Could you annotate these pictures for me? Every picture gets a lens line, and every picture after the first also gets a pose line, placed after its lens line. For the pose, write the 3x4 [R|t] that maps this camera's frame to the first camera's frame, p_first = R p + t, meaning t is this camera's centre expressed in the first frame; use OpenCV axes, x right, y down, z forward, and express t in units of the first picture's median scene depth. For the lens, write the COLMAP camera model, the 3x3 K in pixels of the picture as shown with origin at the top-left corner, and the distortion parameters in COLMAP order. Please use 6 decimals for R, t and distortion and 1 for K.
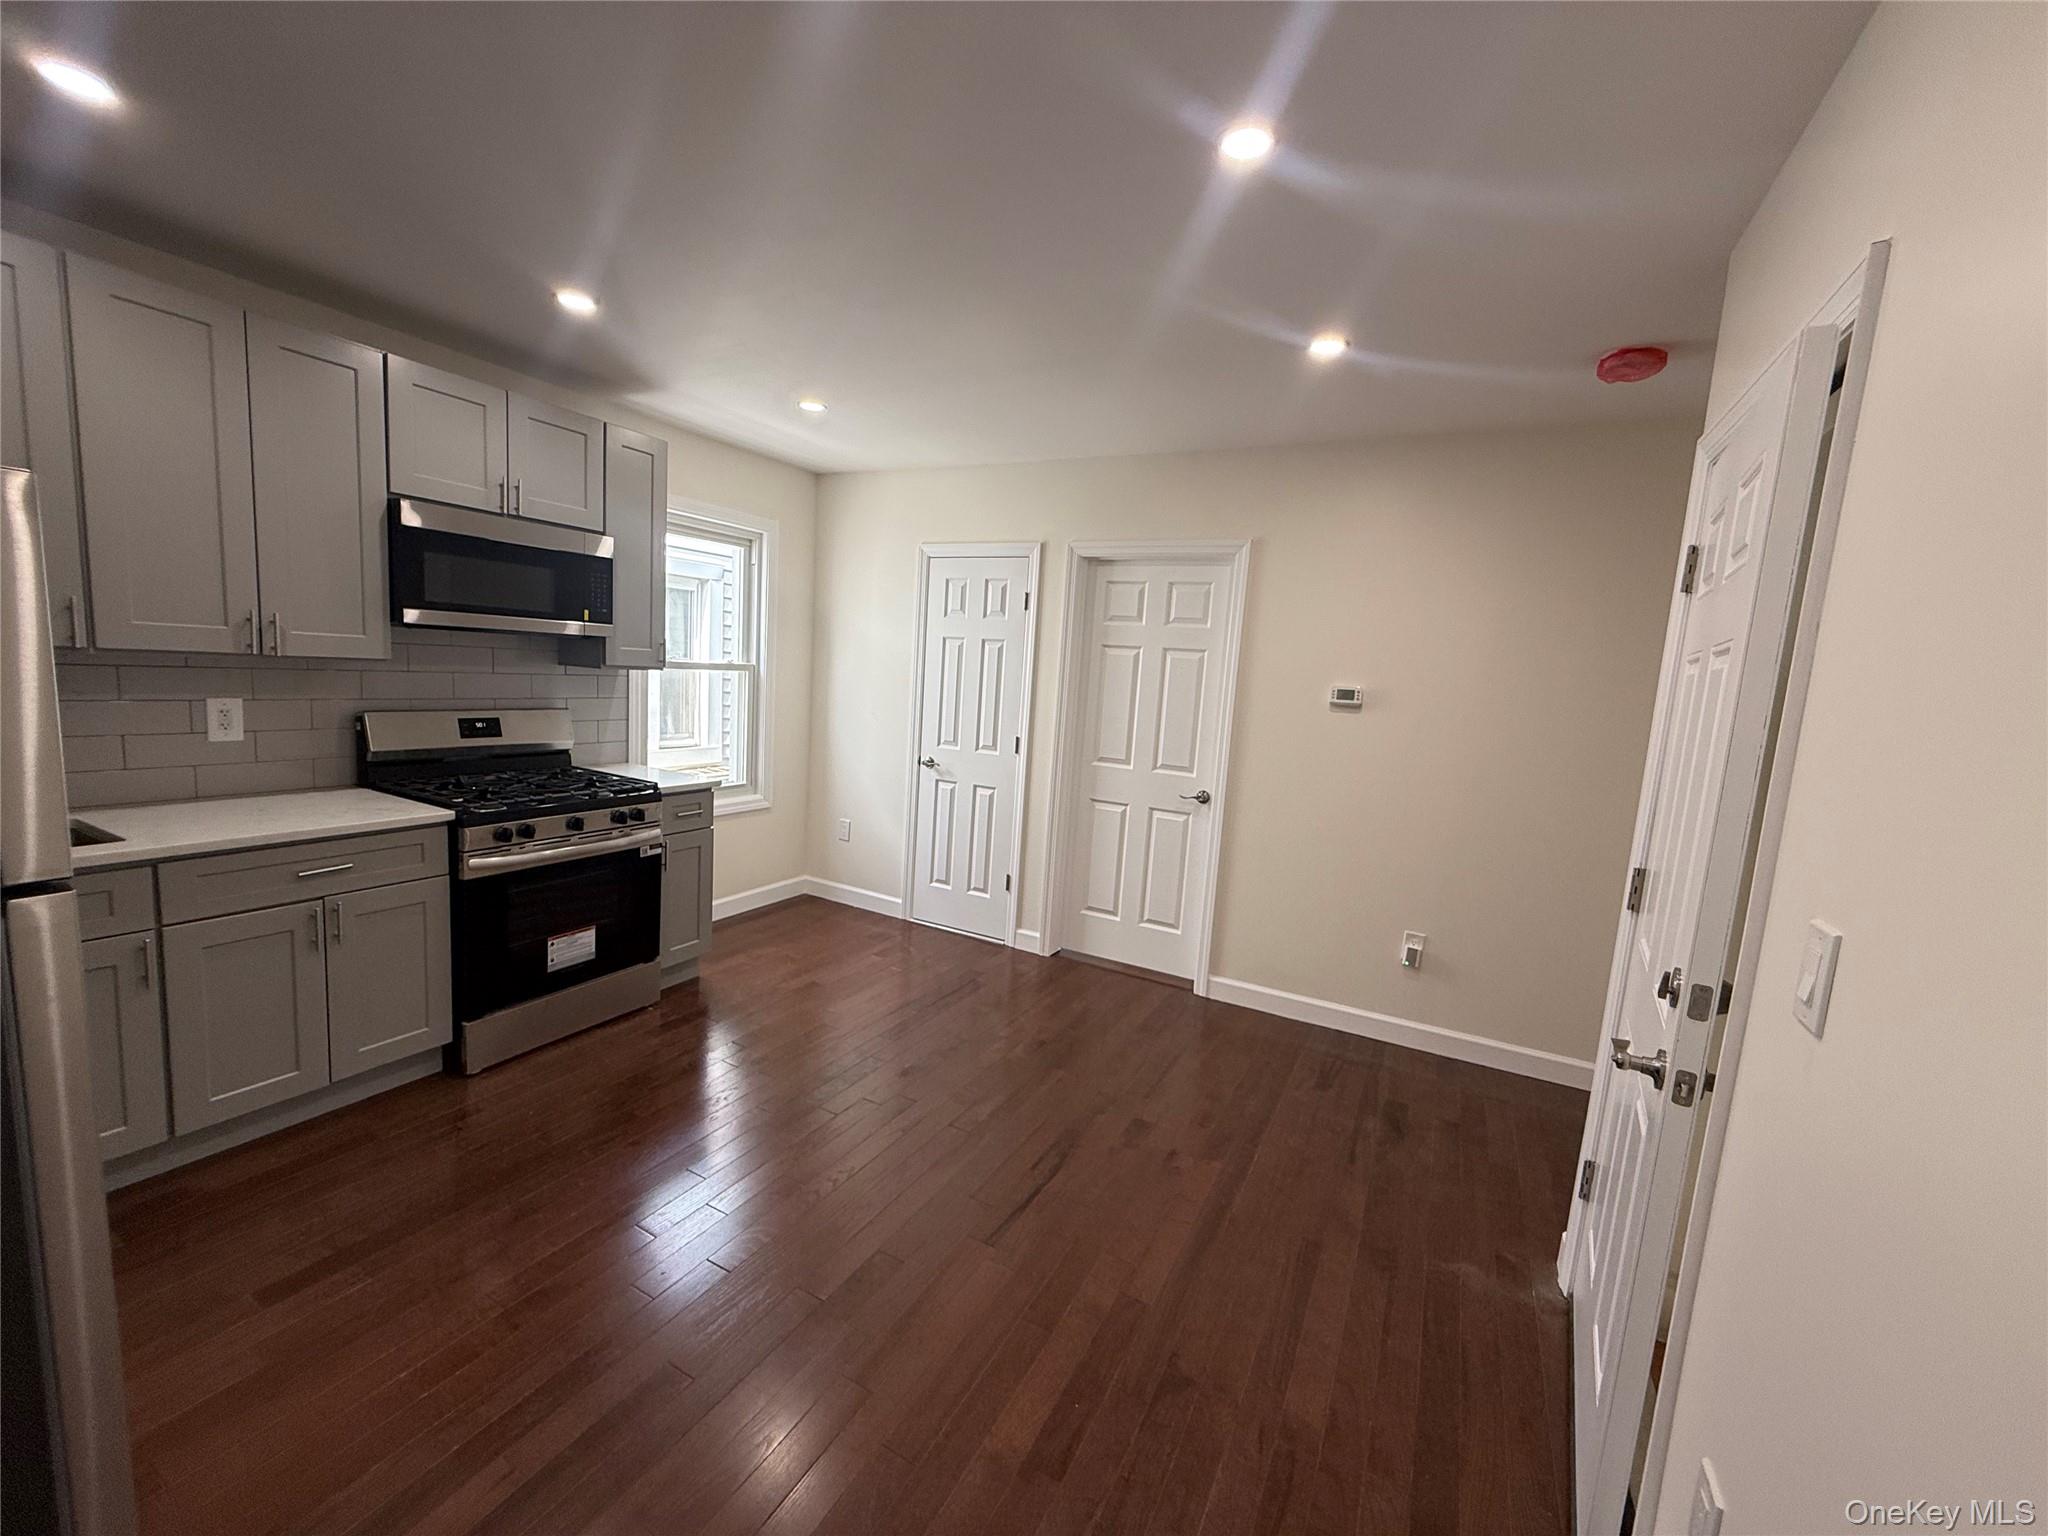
lens RADIAL K [[834.2, 0, 1024.0], [0, 834.2, 768.0], [0, 0, 1]] dist [0.031407, -0.000045]
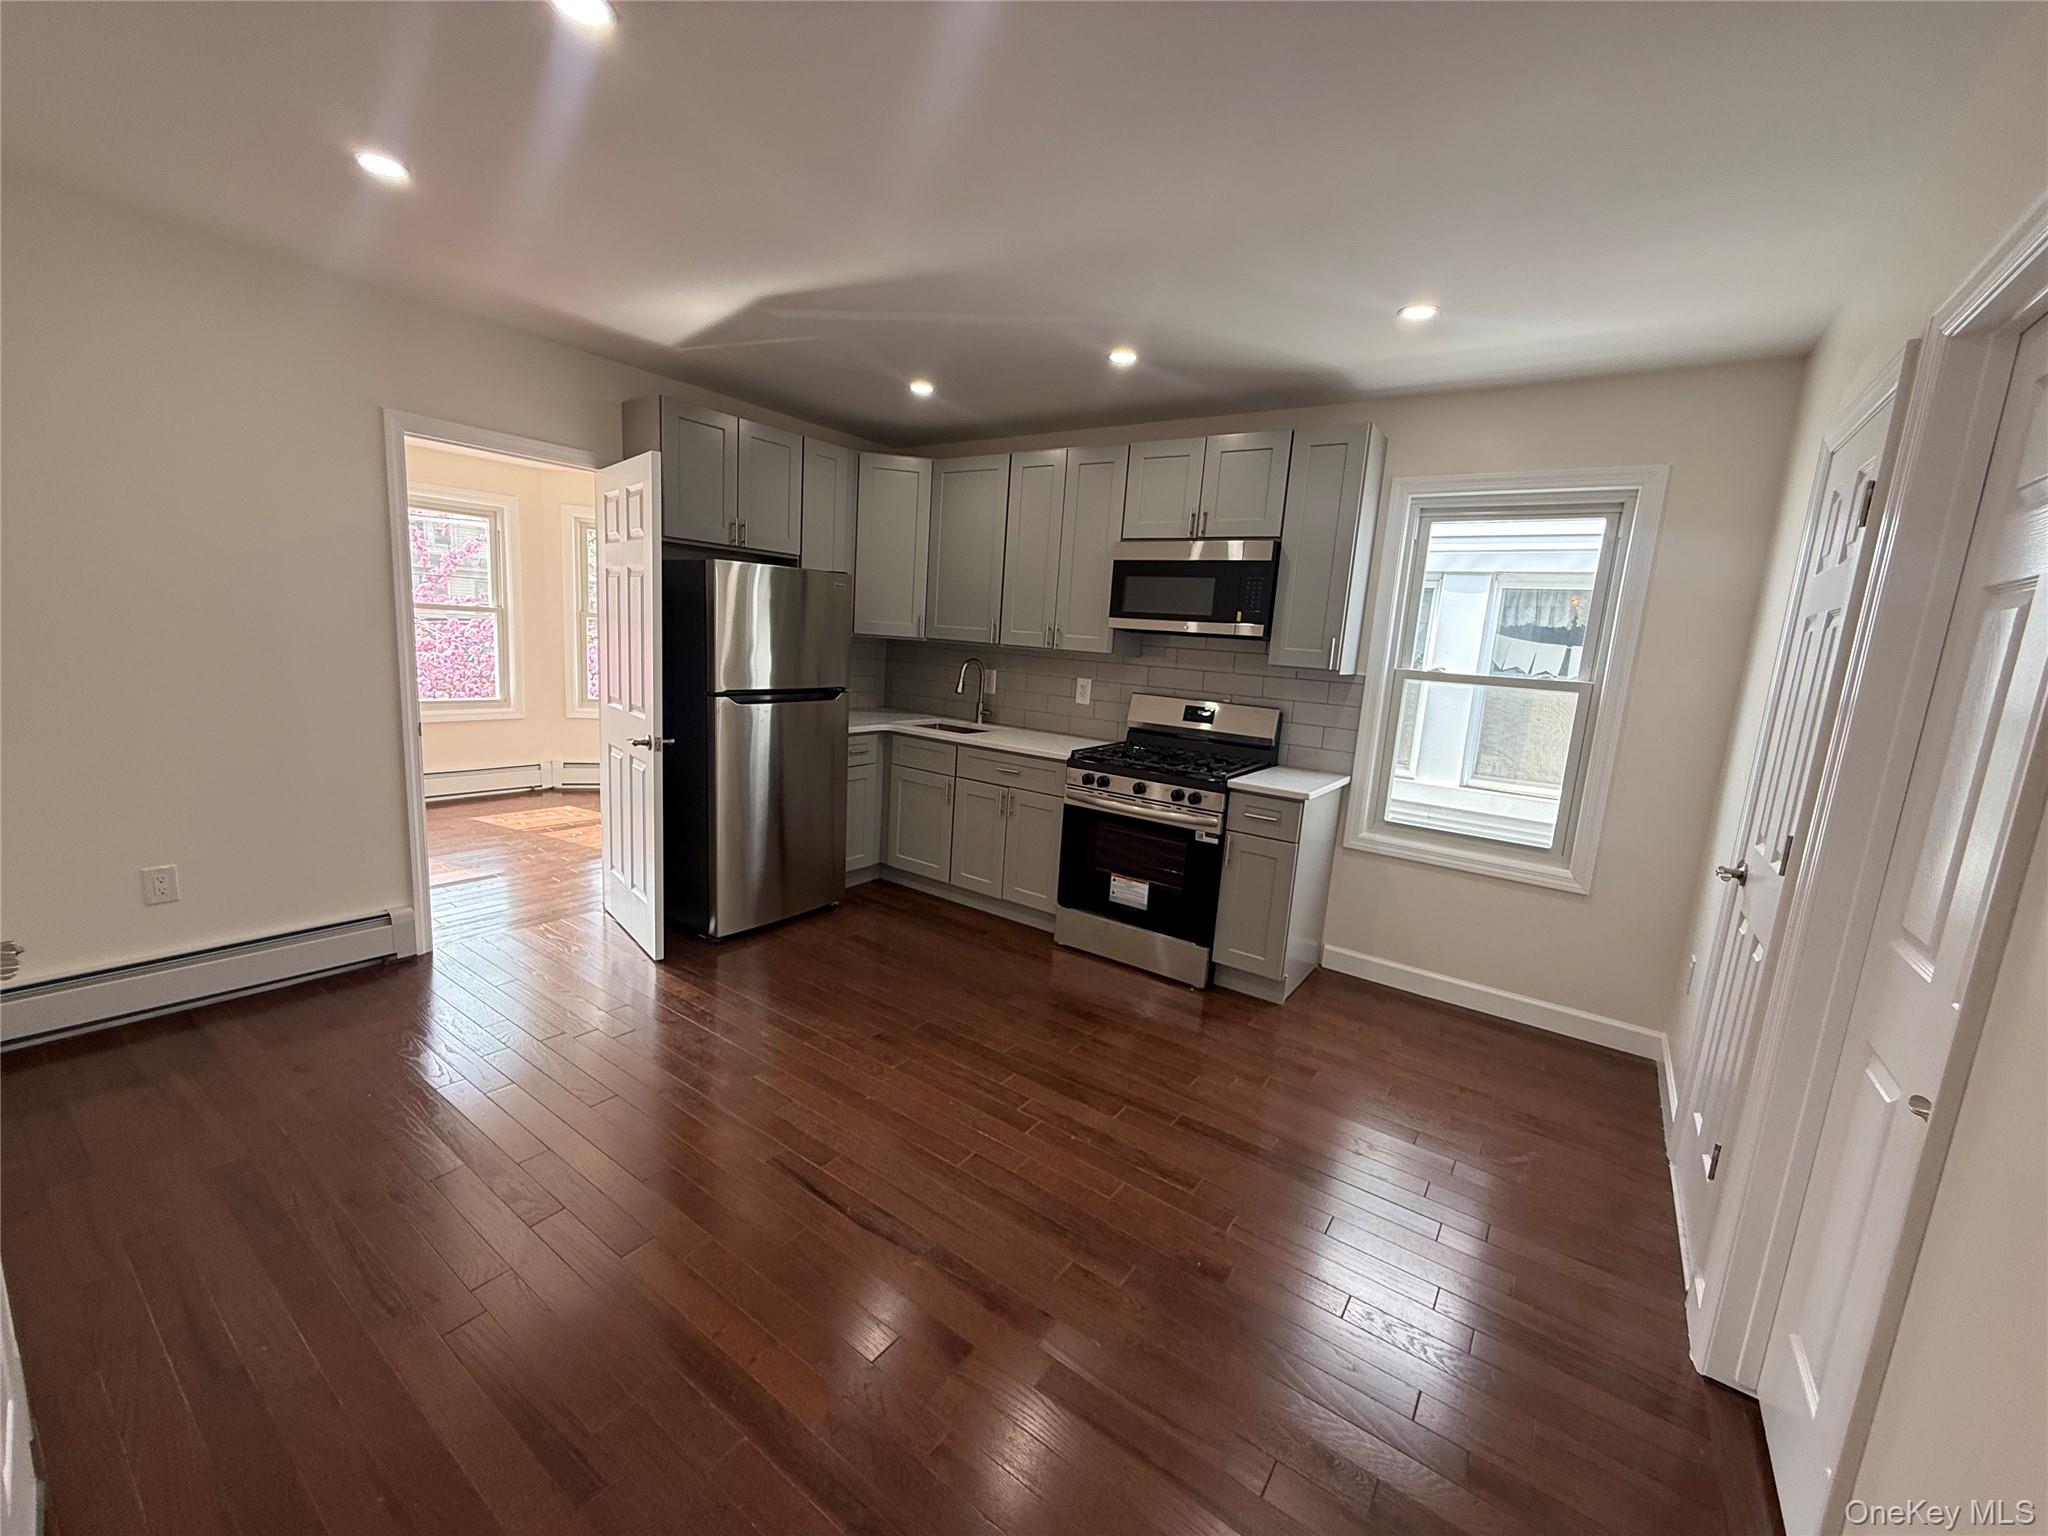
lens RADIAL K [[795.4, 0, 1024.0], [0, 795.4, 768.0], [0, 0, 1]] dist [0.032409, 0.000032]
pose [[-0.086654, 0.094262, -0.991769, 0.575330], [-0.203242, 0.972904, 0.110227, -0.050528], [0.975286, 0.211121, -0.065148, 0.879458]]
